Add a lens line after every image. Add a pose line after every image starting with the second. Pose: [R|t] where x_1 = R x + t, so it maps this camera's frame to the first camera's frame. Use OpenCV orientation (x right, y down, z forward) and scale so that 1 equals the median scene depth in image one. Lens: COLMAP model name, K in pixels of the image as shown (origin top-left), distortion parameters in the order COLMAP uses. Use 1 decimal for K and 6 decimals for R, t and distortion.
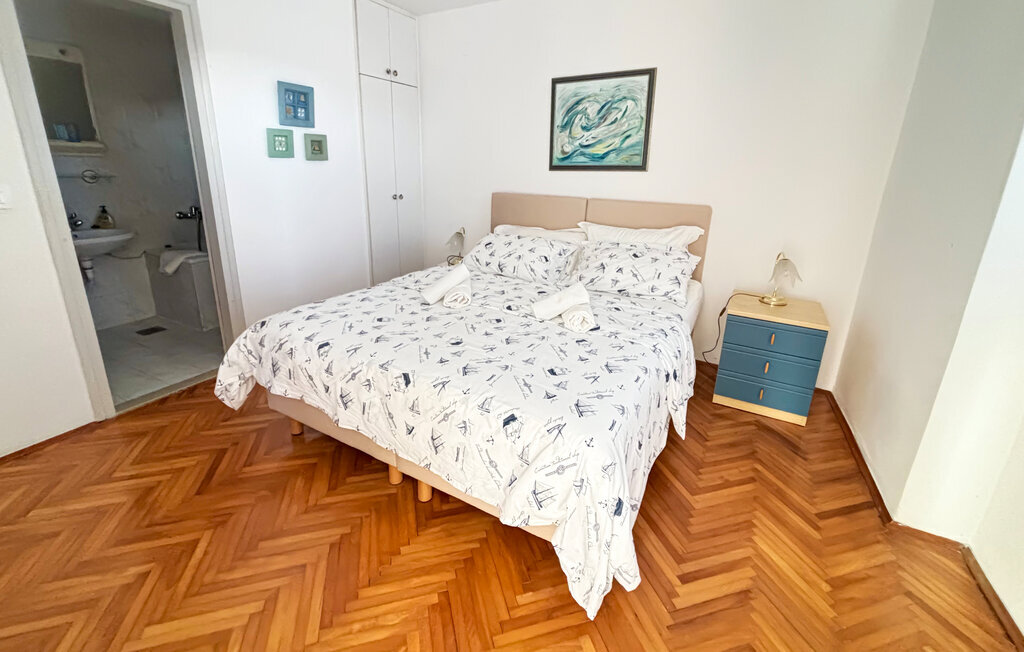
lens RADIAL K [[426.5, 0, 508.0], [0, 426.5, 280.0], [0, 0, 1]] dist [0.000073, -0.000095]
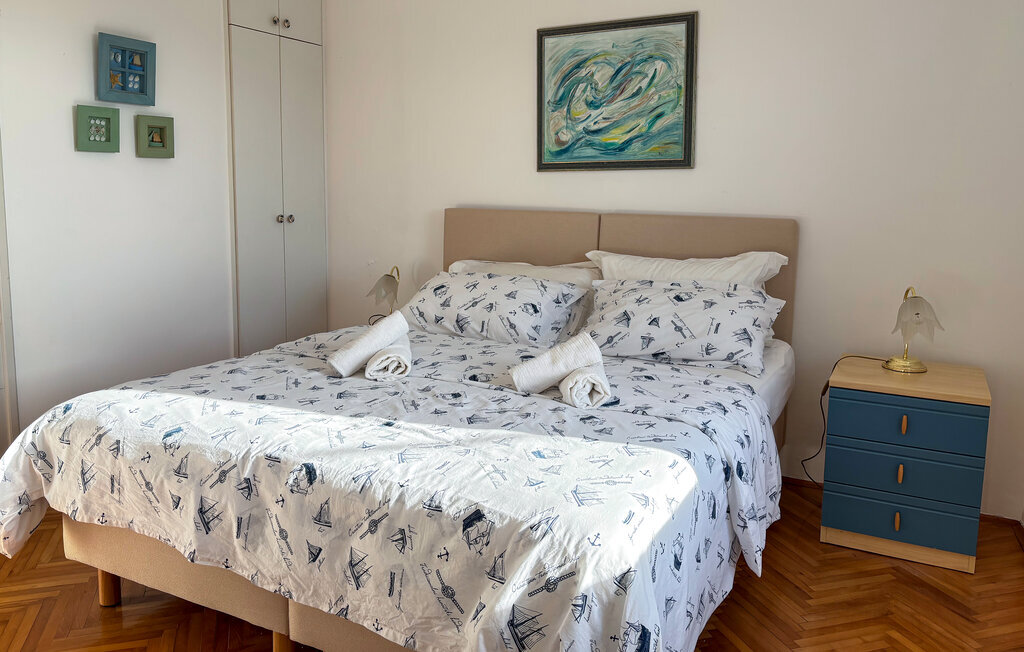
lens RADIAL K [[783.3, 0, 508.7], [0, 783.3, 272.3], [0, 0, 1]] dist [0.004944, 0.002698]
pose [[0.998979, -0.017635, 0.041602, 0.007434], [0.023678, 0.988470, -0.149555, 0.069135], [-0.038485, 0.150387, 0.987878, -0.114420]]
